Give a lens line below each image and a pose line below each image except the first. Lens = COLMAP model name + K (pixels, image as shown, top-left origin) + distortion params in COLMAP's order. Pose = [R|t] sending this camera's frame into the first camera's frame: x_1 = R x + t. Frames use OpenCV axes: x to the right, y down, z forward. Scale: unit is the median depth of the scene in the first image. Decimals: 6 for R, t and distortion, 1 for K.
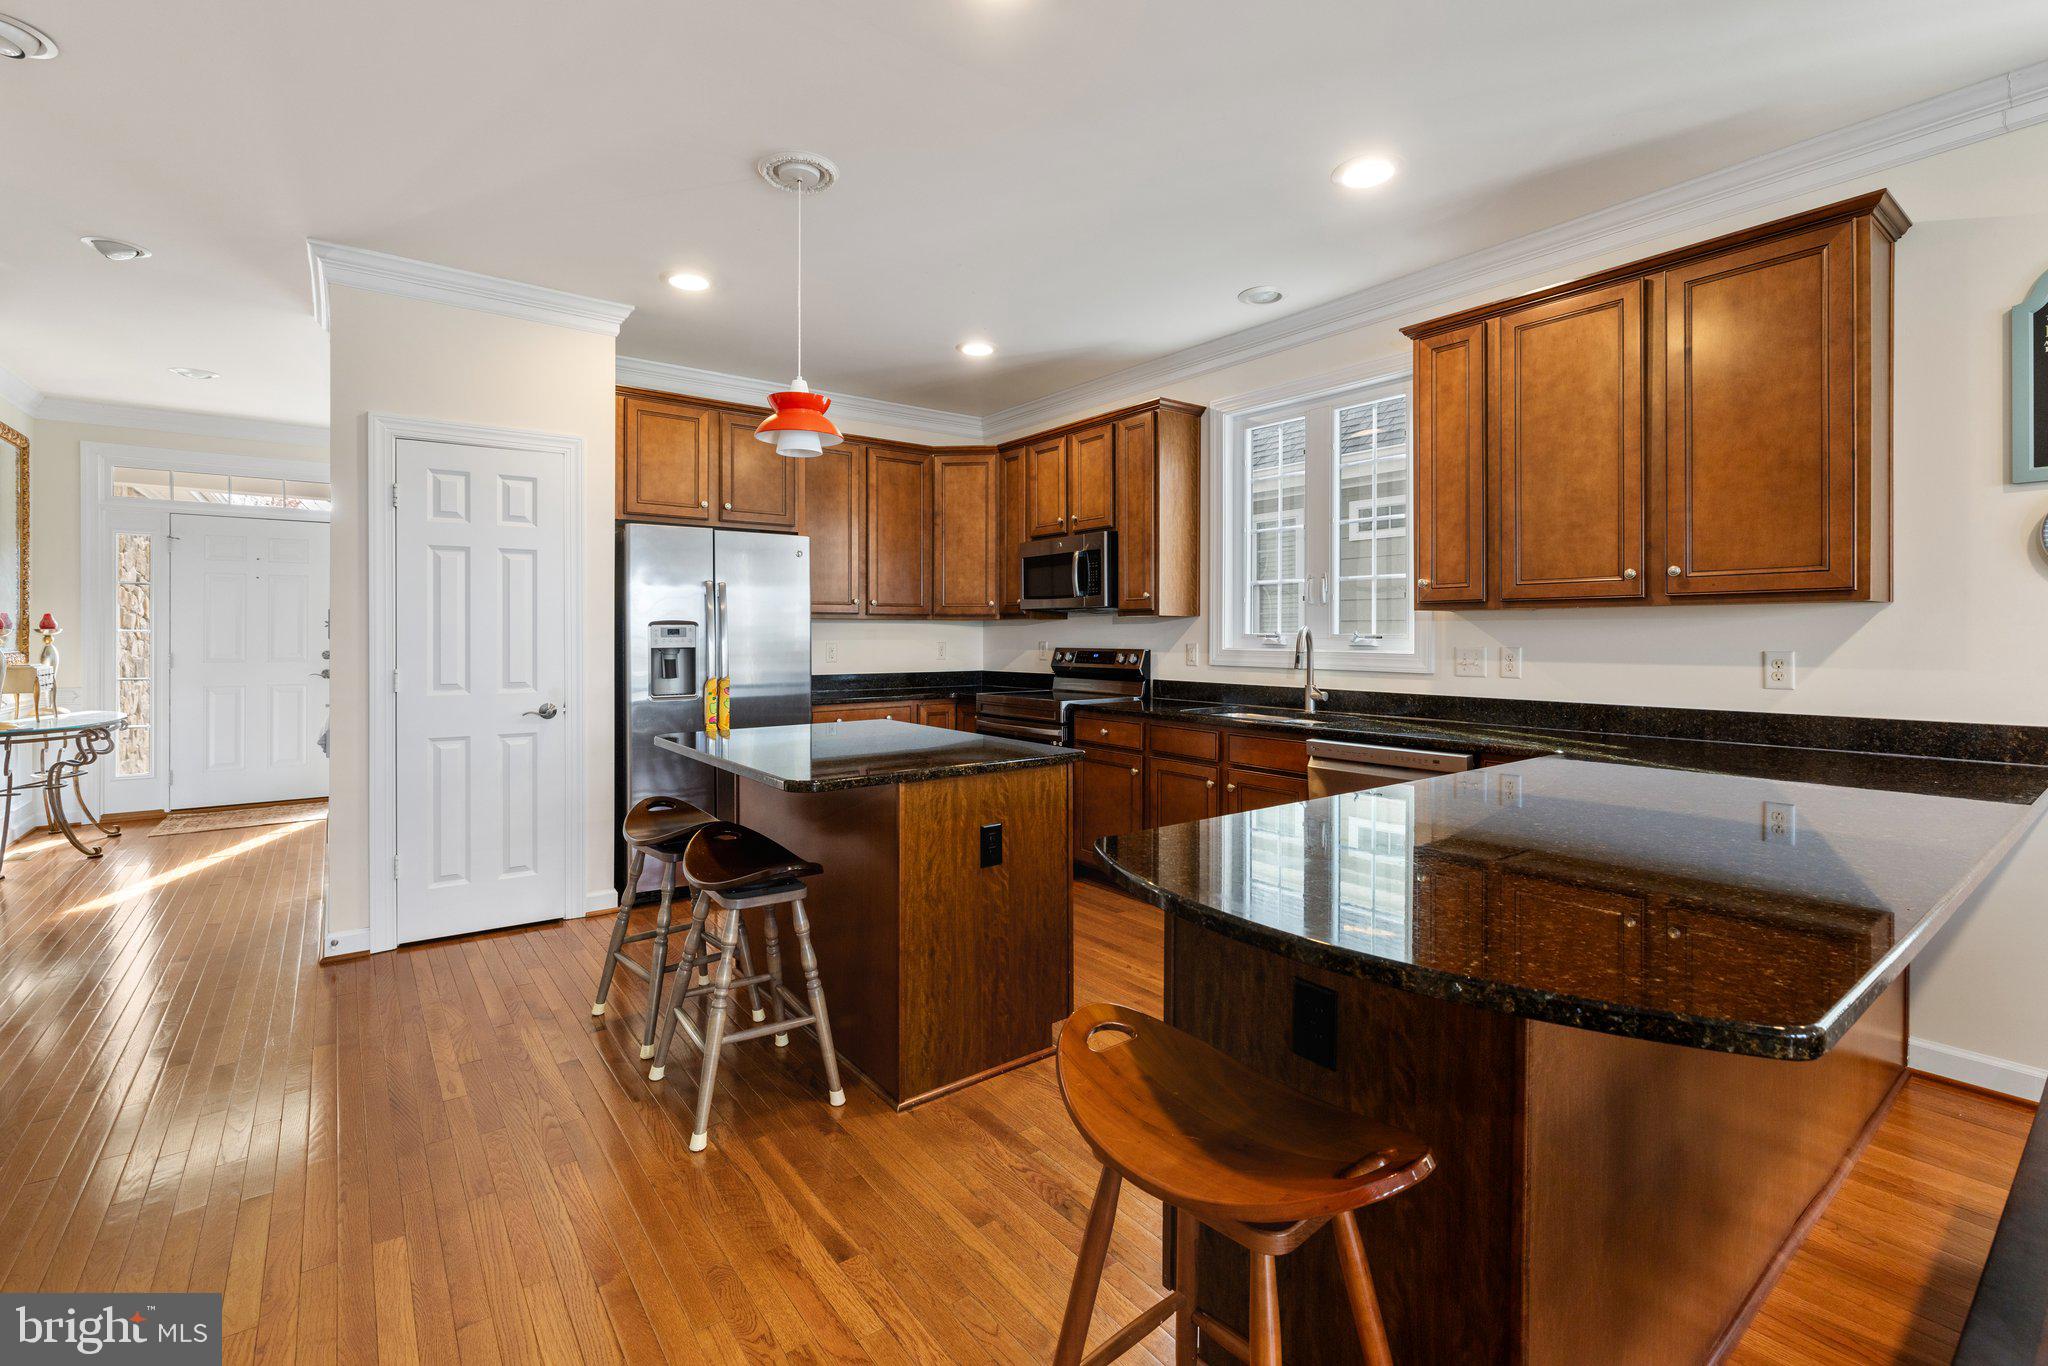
lens RADIAL K [[900.2, 0, 1035.1], [0, 900.2, 638.8], [0, 0, 1]] dist [0.005409, 0.000552]
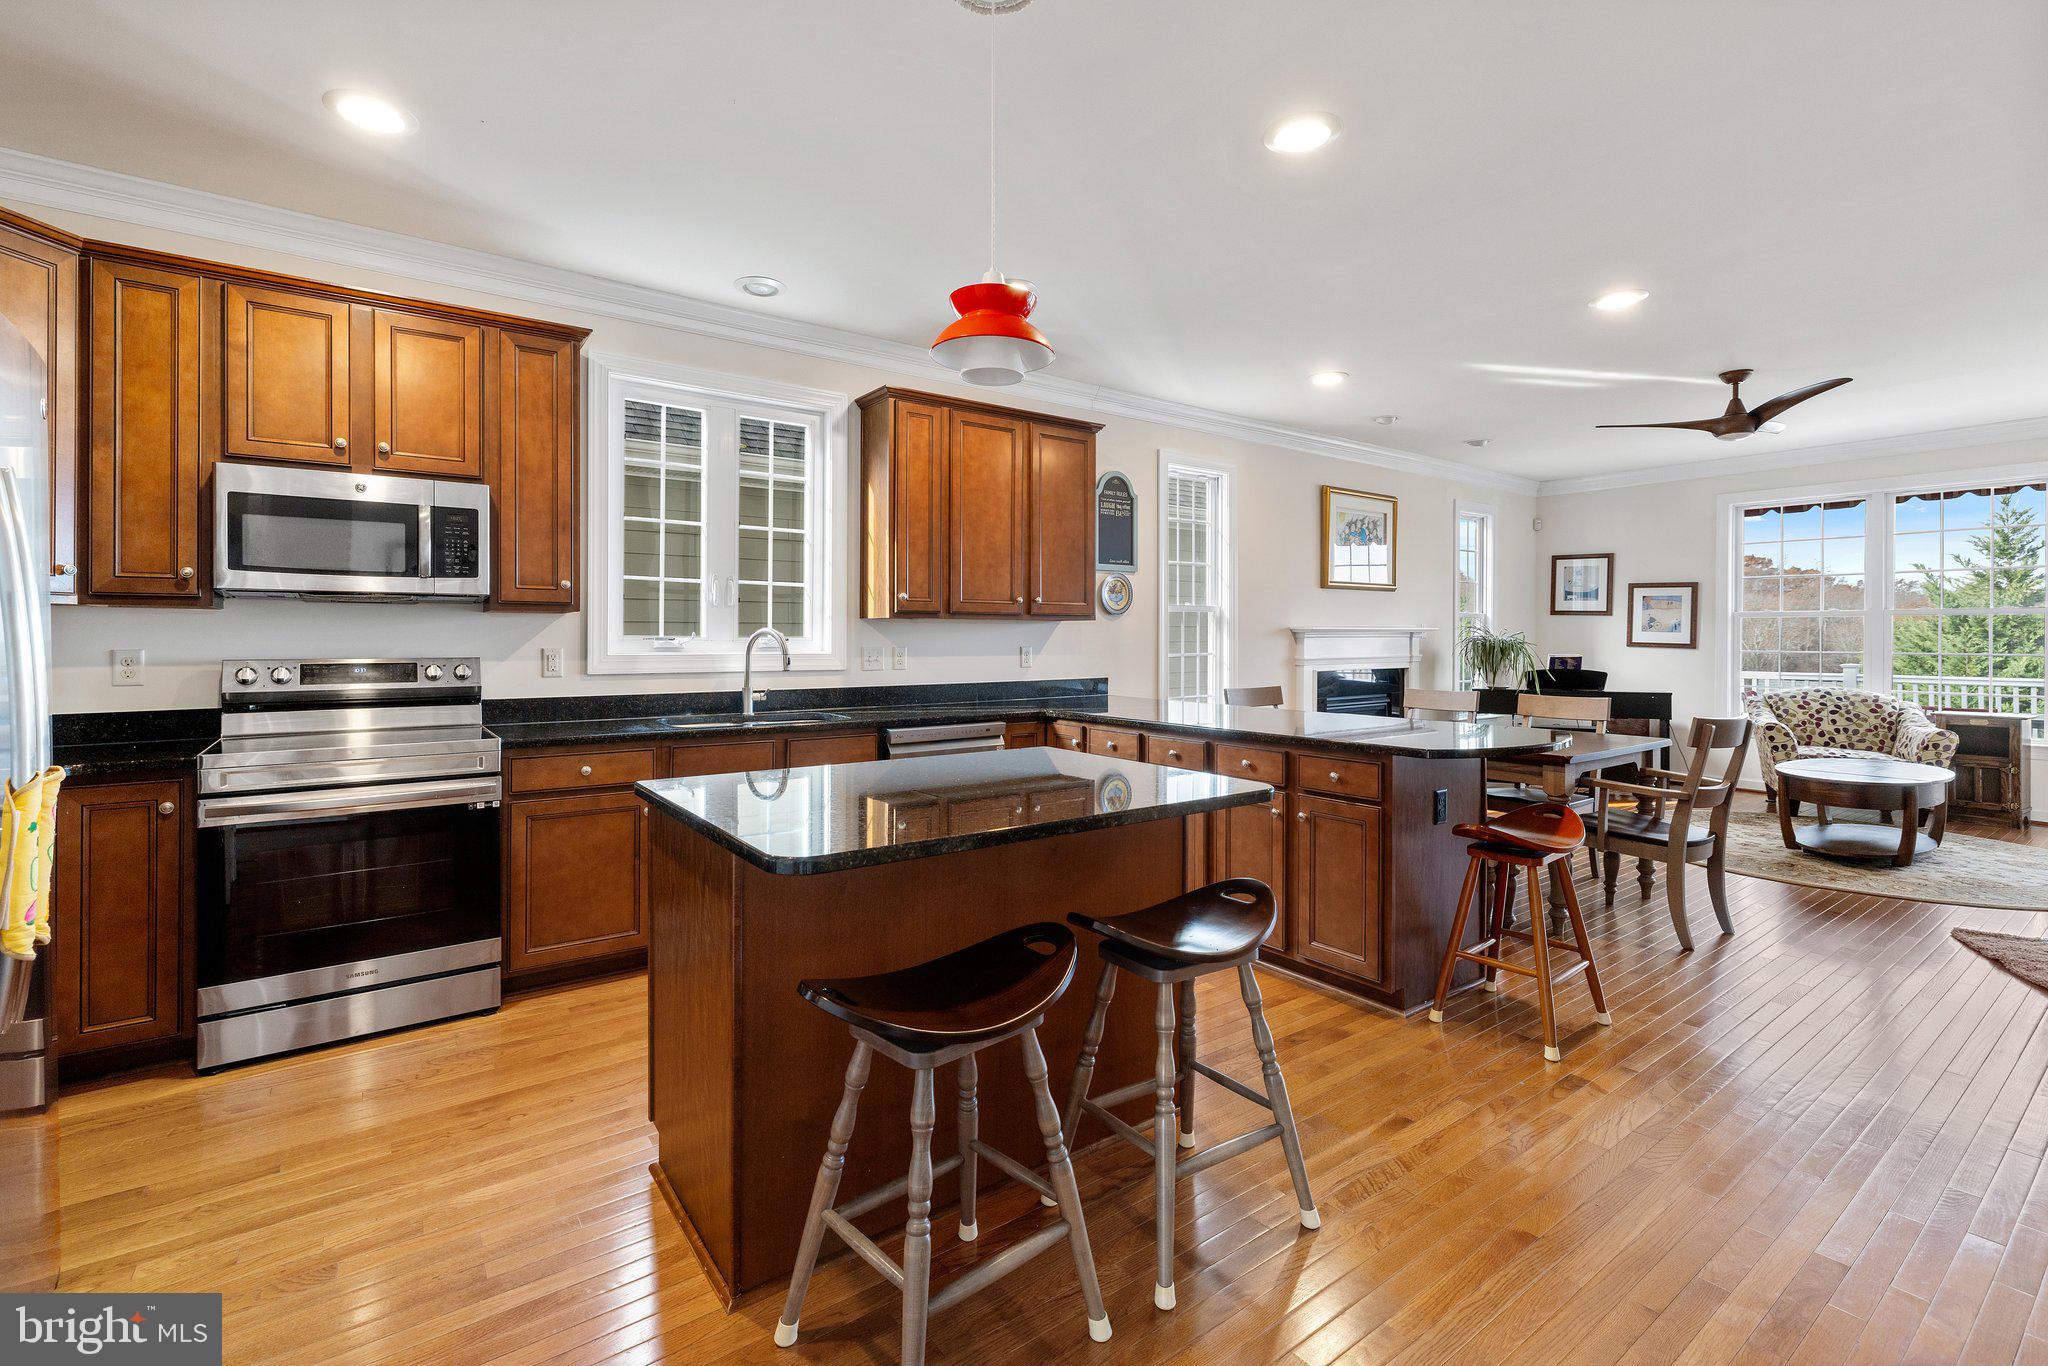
lens RADIAL K [[900.2, 0, 996.1], [0, 900.2, 640.3], [0, 0, 1]] dist [0.005409, 0.000552]
pose [[0.049701, -0.002826, 0.998760, -0.669992], [0.003477, 0.999990, 0.002656, -0.002740], [-0.998758, 0.003340, 0.049711, 0.666577]]
